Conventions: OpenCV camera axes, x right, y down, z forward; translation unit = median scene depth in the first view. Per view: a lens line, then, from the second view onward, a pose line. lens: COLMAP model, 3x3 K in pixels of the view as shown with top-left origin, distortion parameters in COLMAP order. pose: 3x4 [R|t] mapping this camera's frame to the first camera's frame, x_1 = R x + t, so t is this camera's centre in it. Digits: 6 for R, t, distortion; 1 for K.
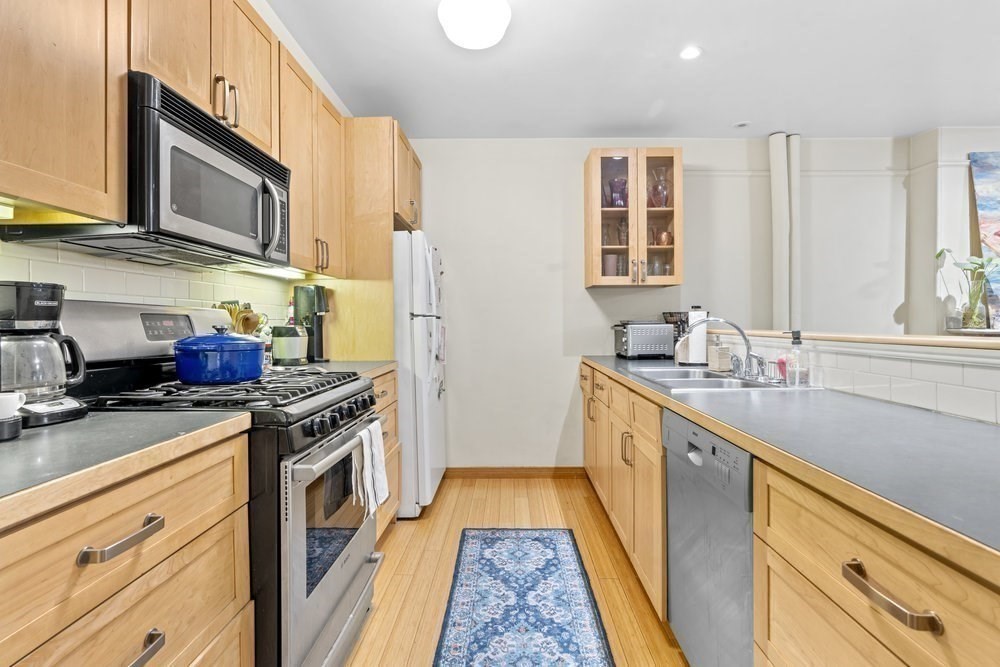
lens RADIAL K [[472.3, 0, 502.6], [0, 472.3, 310.9], [0, 0, 1]] dist [-0.004087, -0.000091]
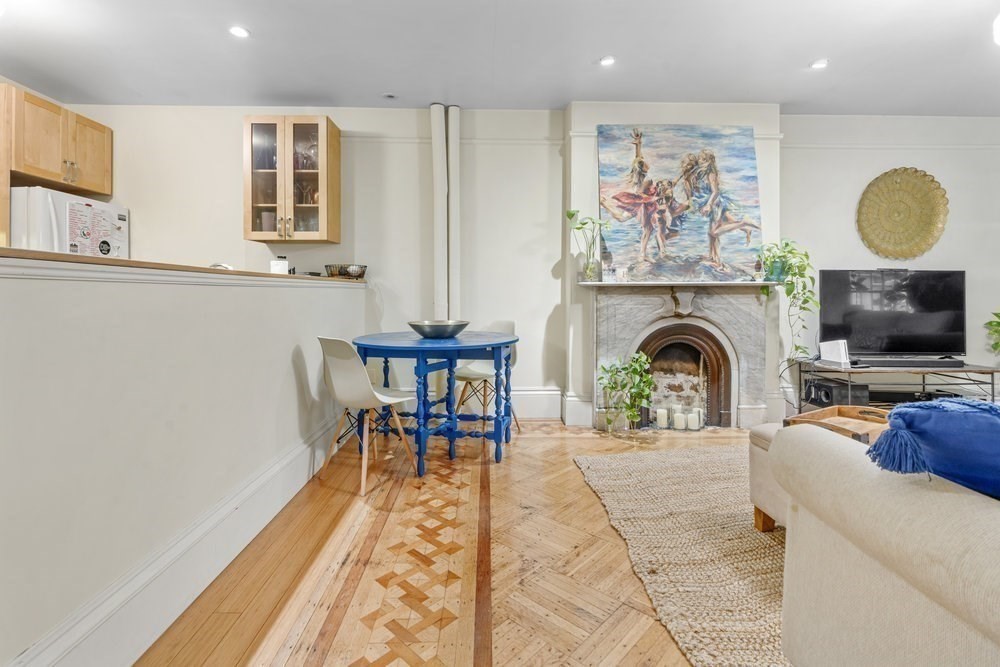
lens RADIAL K [[460.5, 0, 499.5], [0, 460.5, 296.0], [0, 0, 1]] dist [-0.004441, -0.000098]
pose [[0.998966, 0.005617, 0.045105, 0.884167], [-0.007252, 0.999319, 0.036171, 0.038894], [-0.044872, -0.036460, 0.998327, -0.113549]]
